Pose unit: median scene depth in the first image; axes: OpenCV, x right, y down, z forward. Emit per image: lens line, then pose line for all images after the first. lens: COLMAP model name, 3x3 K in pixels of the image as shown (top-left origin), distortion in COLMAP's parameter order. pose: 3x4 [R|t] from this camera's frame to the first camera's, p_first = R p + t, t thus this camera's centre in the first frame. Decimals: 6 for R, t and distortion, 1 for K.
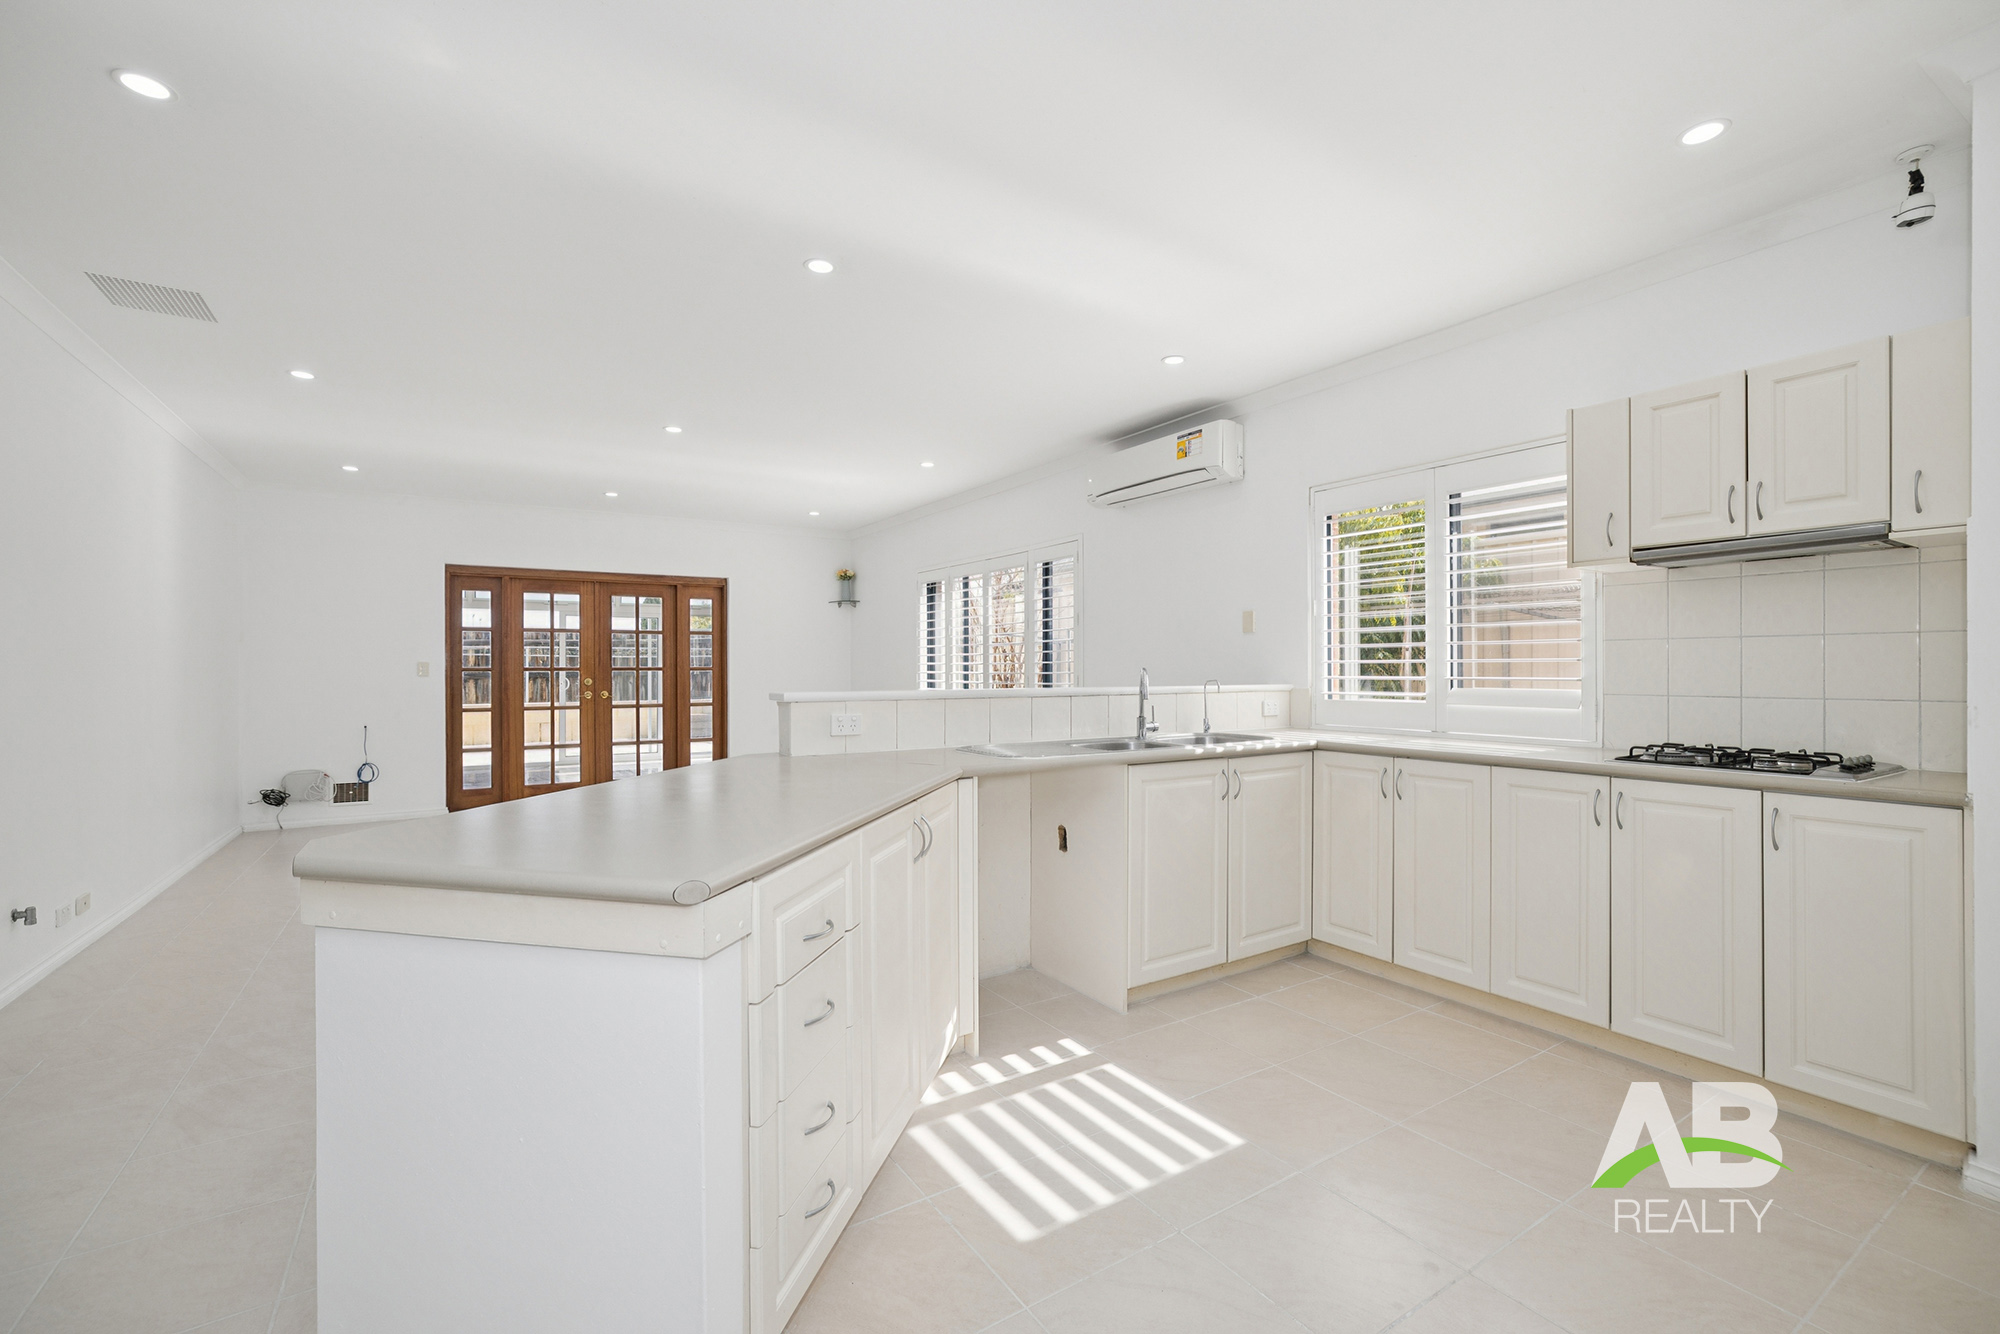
lens RADIAL K [[856.1, 0, 990.3], [0, 856.1, 665.3], [0, 0, 1]] dist [-0.015318, 0.001501]
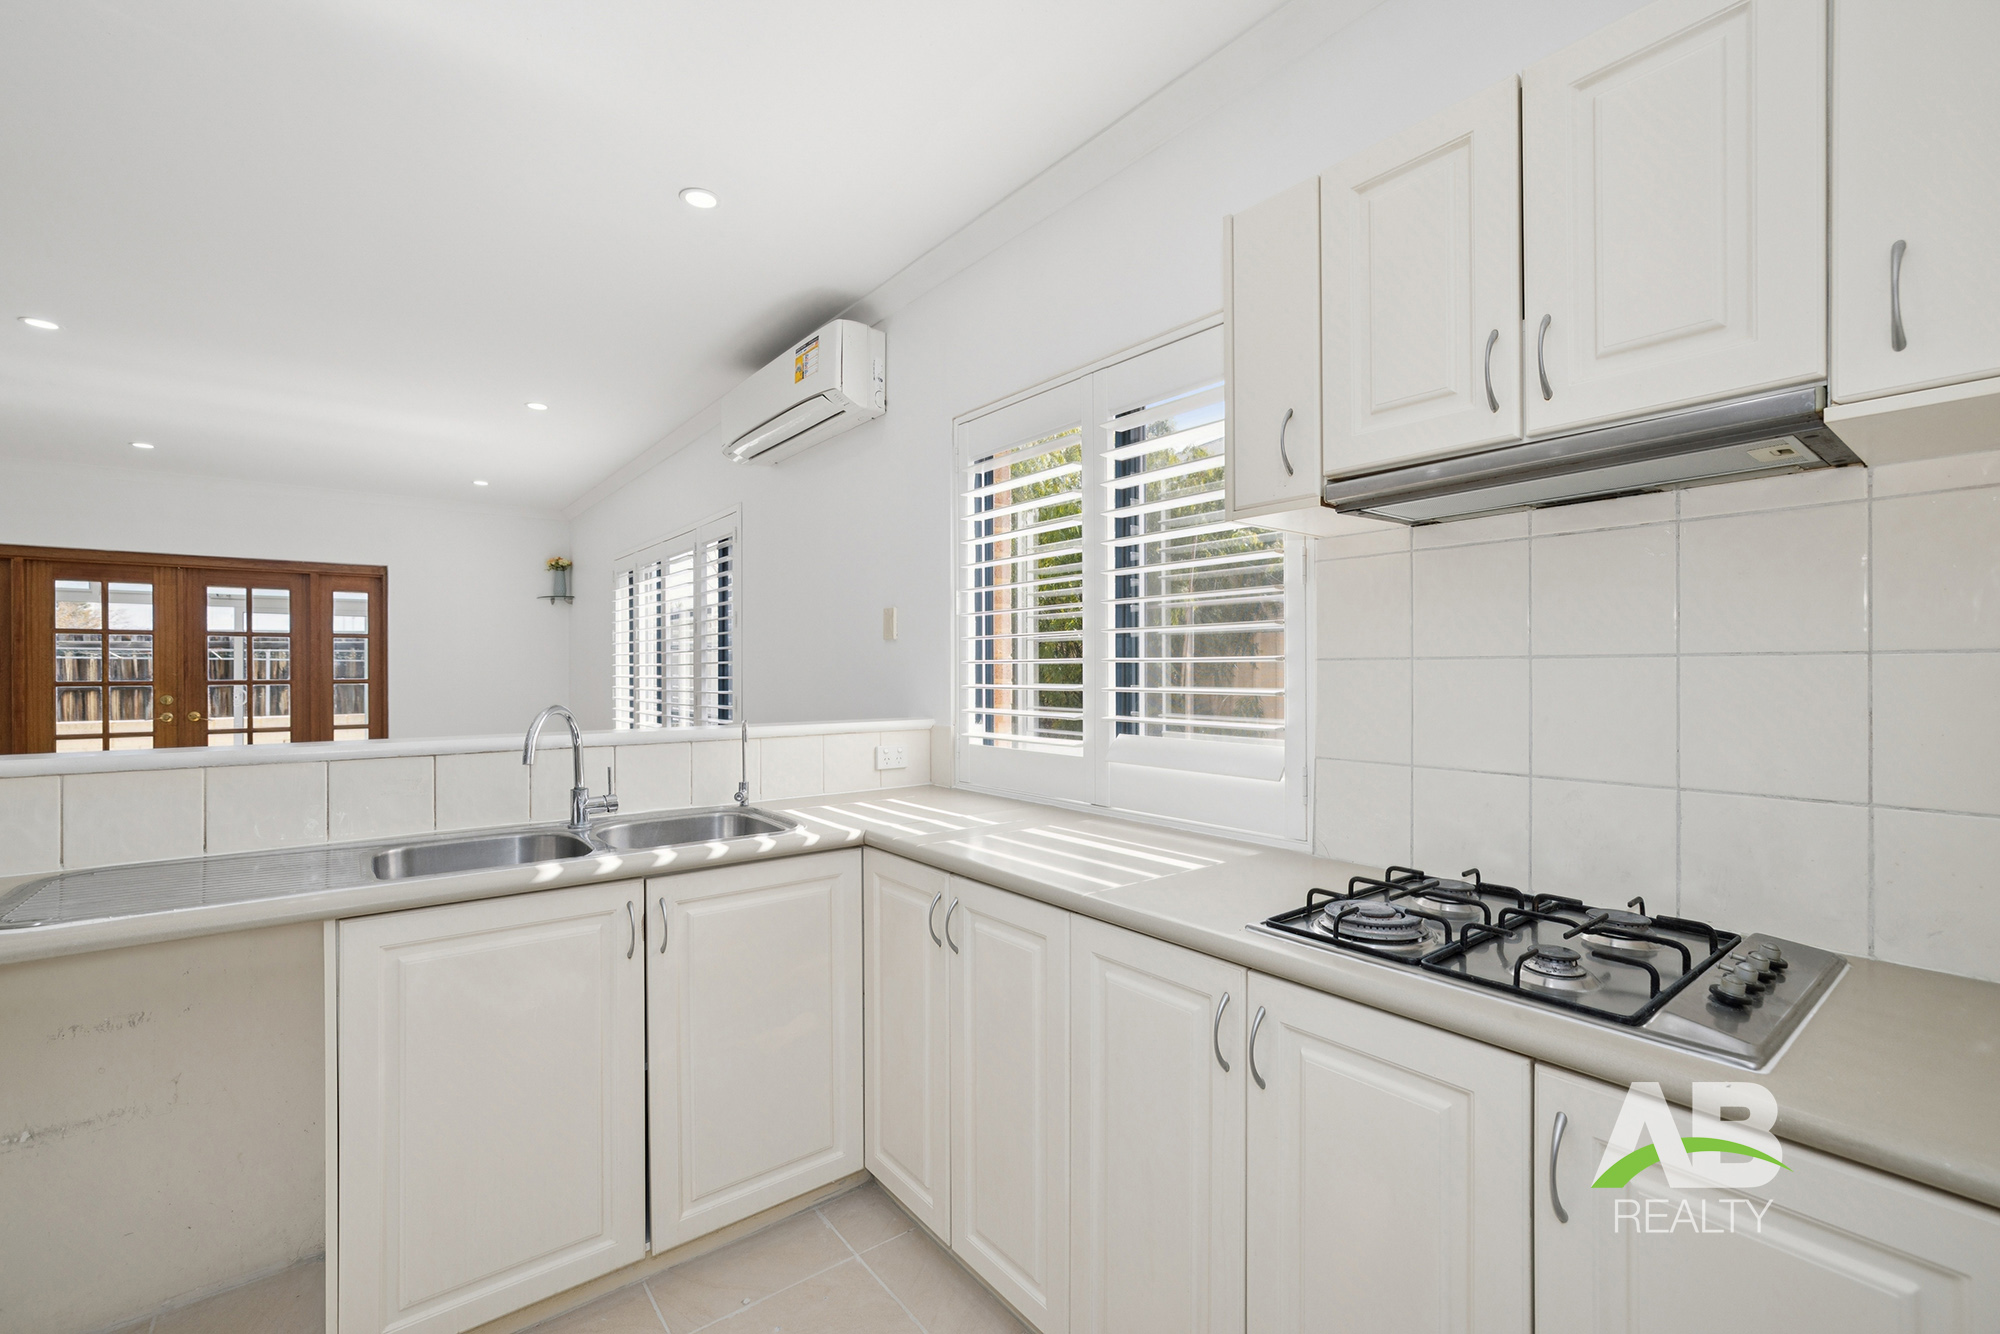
lens RADIAL K [[856.1, 0, 1002.4], [0, 856.1, 668.0], [0, 0, 1]] dist [-0.015318, 0.001501]
pose [[0.994119, 0.001963, 0.108274, 0.320829], [-0.001759, 0.999997, -0.001973, -0.015735], [-0.108277, 0.001771, 0.994119, 0.325868]]
